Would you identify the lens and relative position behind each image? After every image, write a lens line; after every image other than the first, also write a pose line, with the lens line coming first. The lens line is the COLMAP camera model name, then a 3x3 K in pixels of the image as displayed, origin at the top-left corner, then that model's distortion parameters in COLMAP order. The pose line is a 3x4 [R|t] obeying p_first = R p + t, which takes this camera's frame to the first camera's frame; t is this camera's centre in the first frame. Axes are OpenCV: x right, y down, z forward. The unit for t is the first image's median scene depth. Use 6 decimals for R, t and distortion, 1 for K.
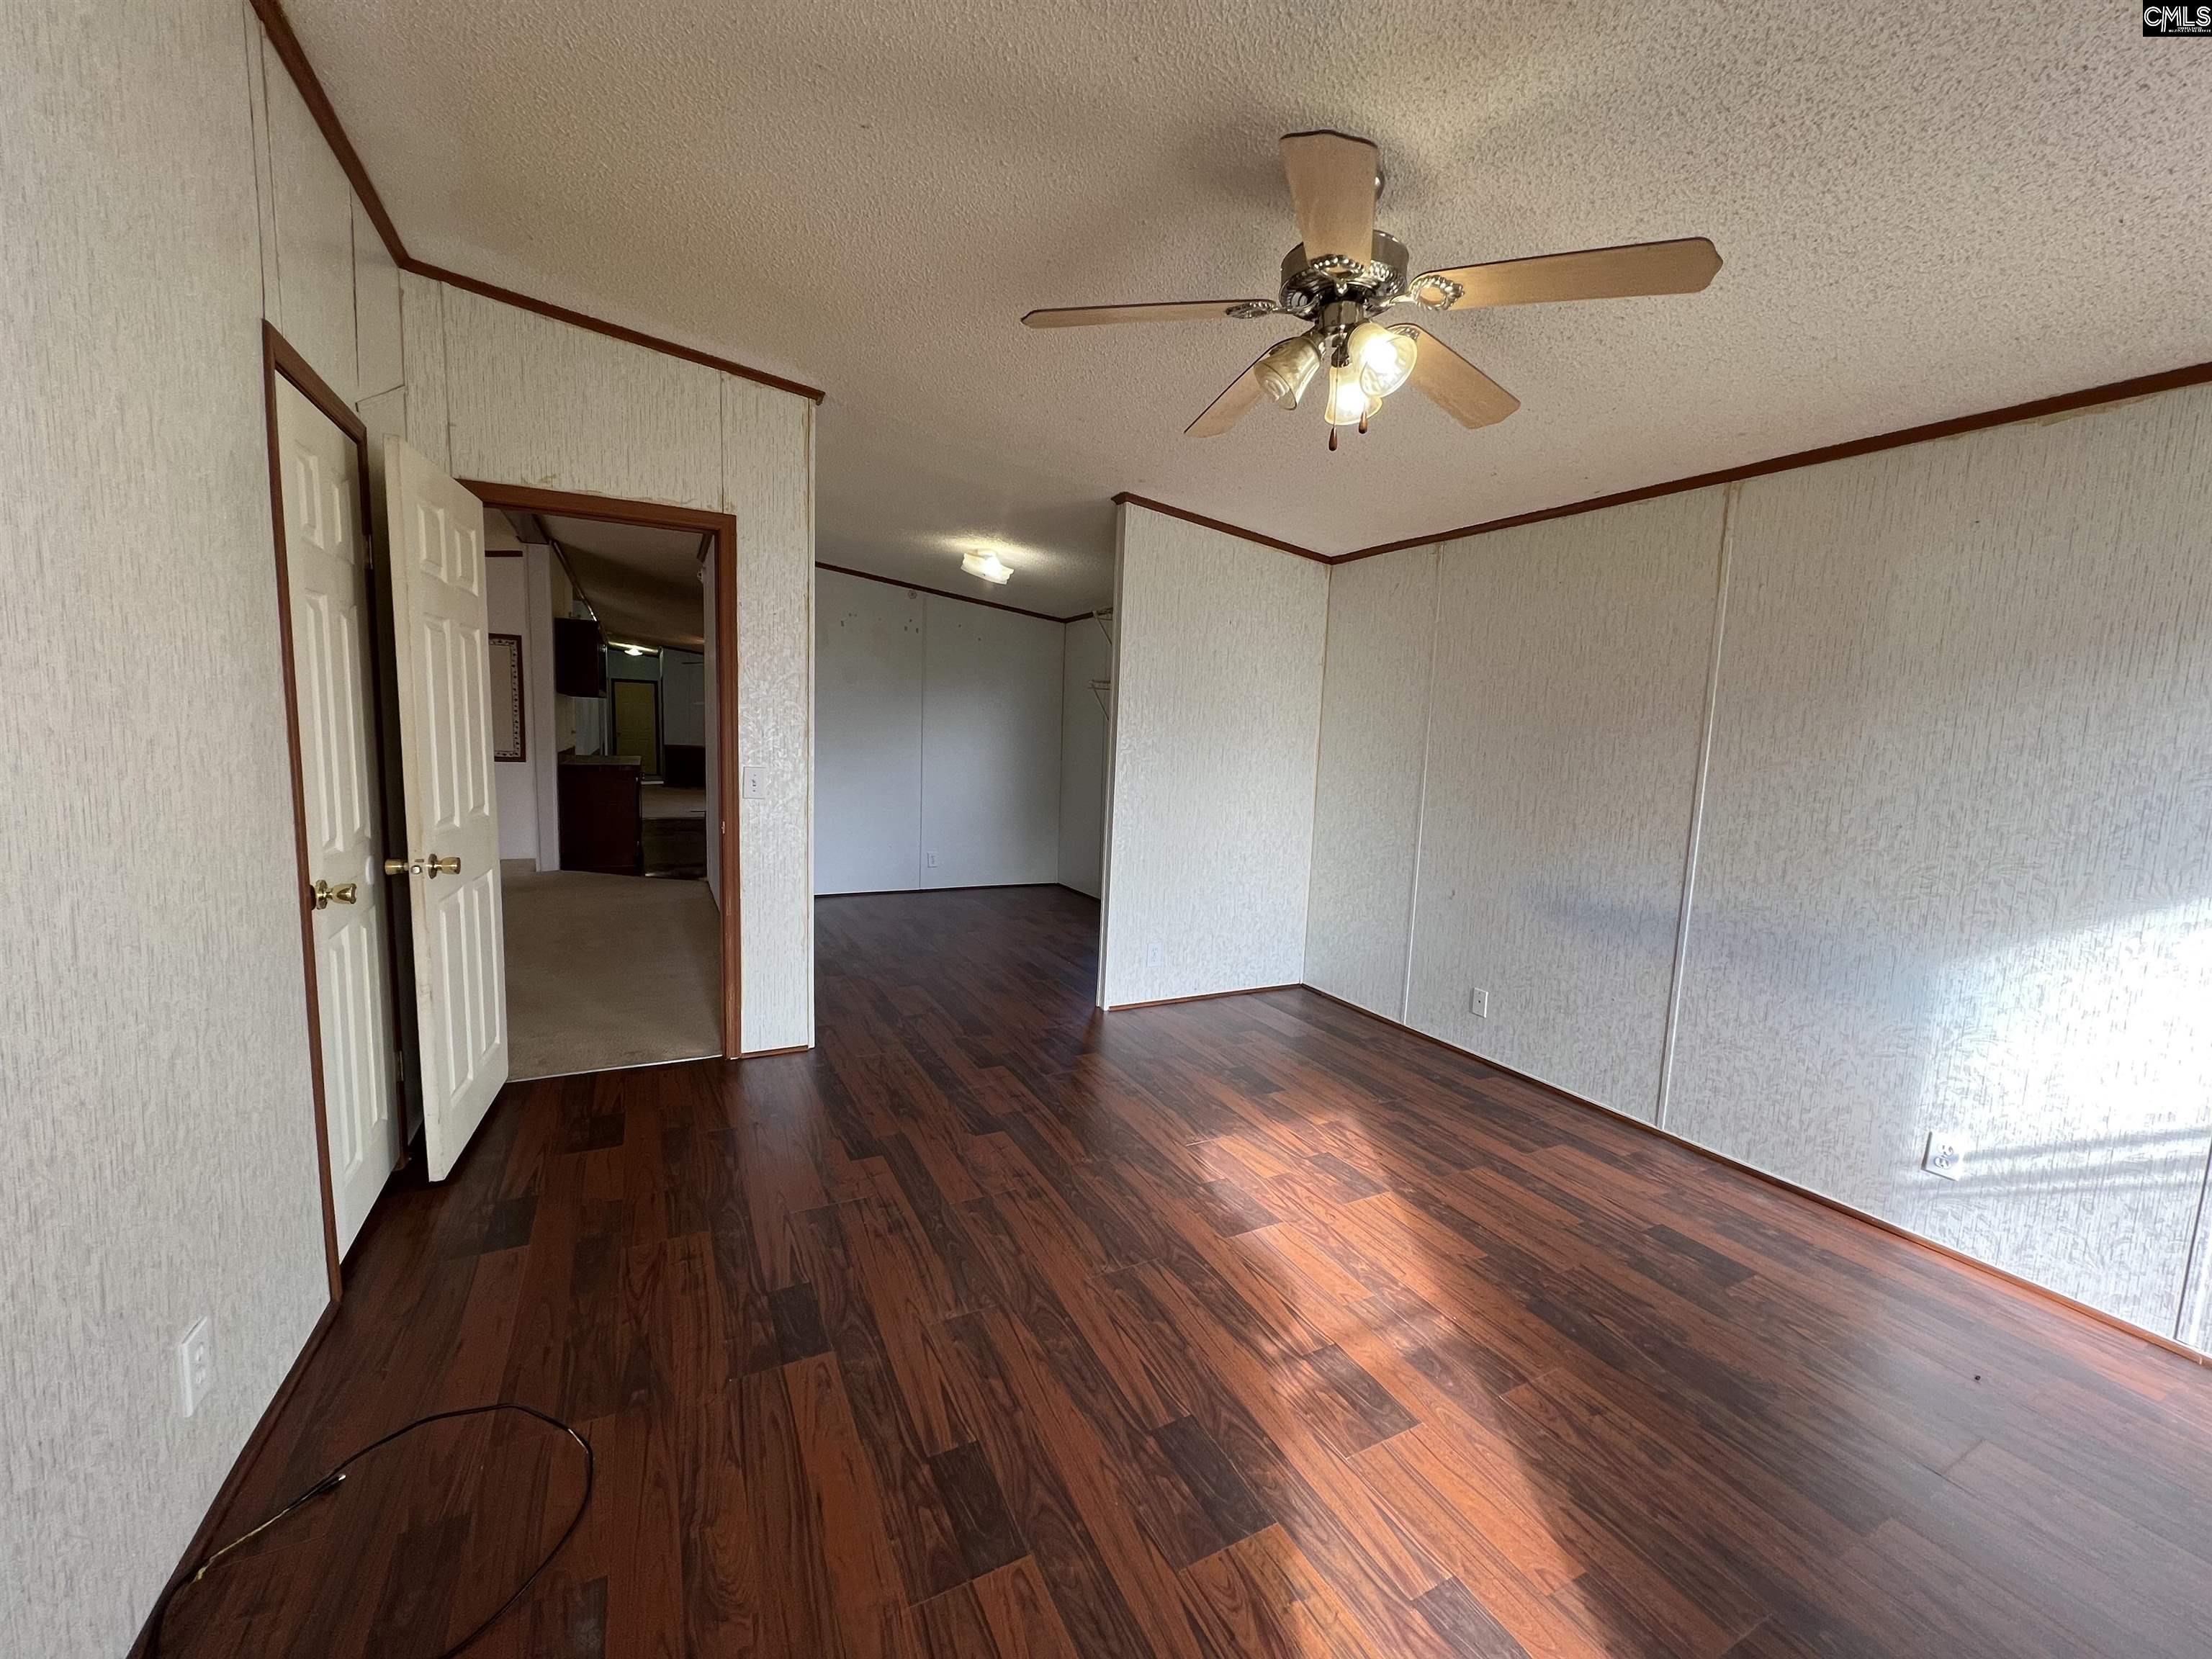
lens RADIAL K [[877.3, 0, 1110.5], [0, 877.3, 834.1], [0, 0, 1]] dist [-0.001701, -0.000287]
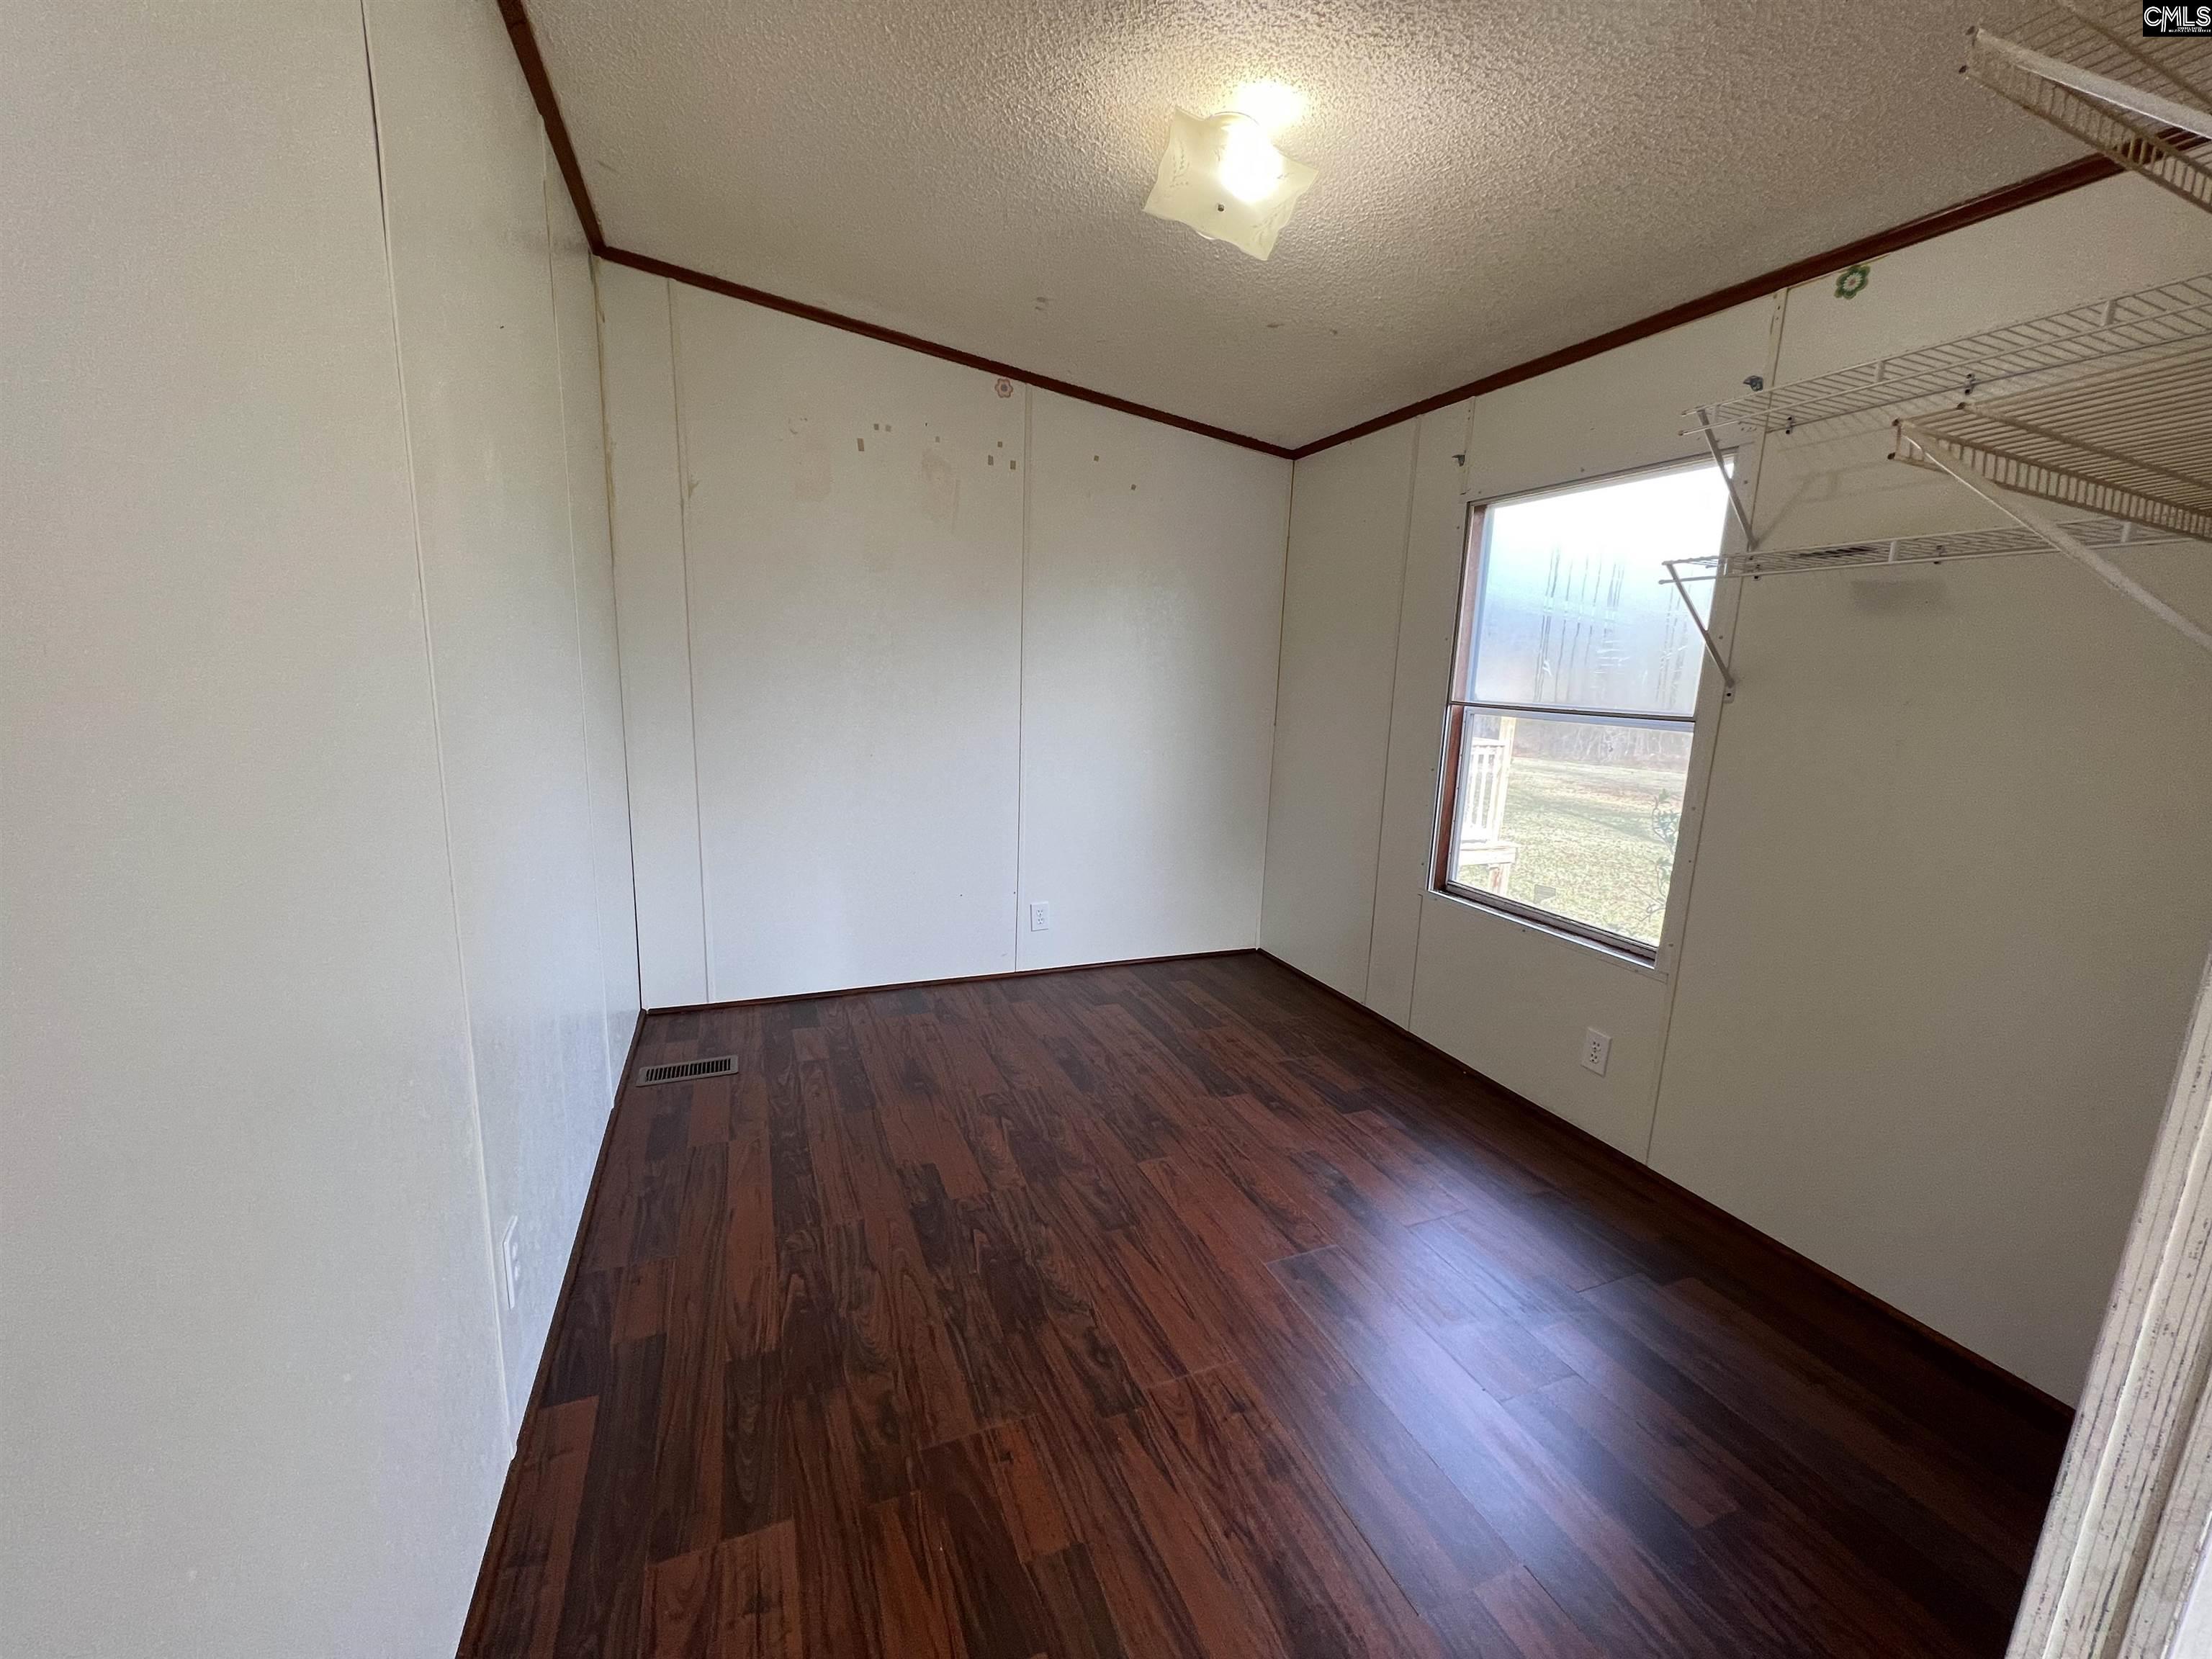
lens RADIAL K [[877.3, 0, 1110.5], [0, 877.3, 834.1], [0, 0, 1]] dist [-0.001701, -0.000287]
pose [[0.995912, 0.016947, -0.088729, -0.282936], [-0.010883, 0.997600, 0.068377, -0.142474], [0.089675, -0.067132, 0.993706, 1.195833]]
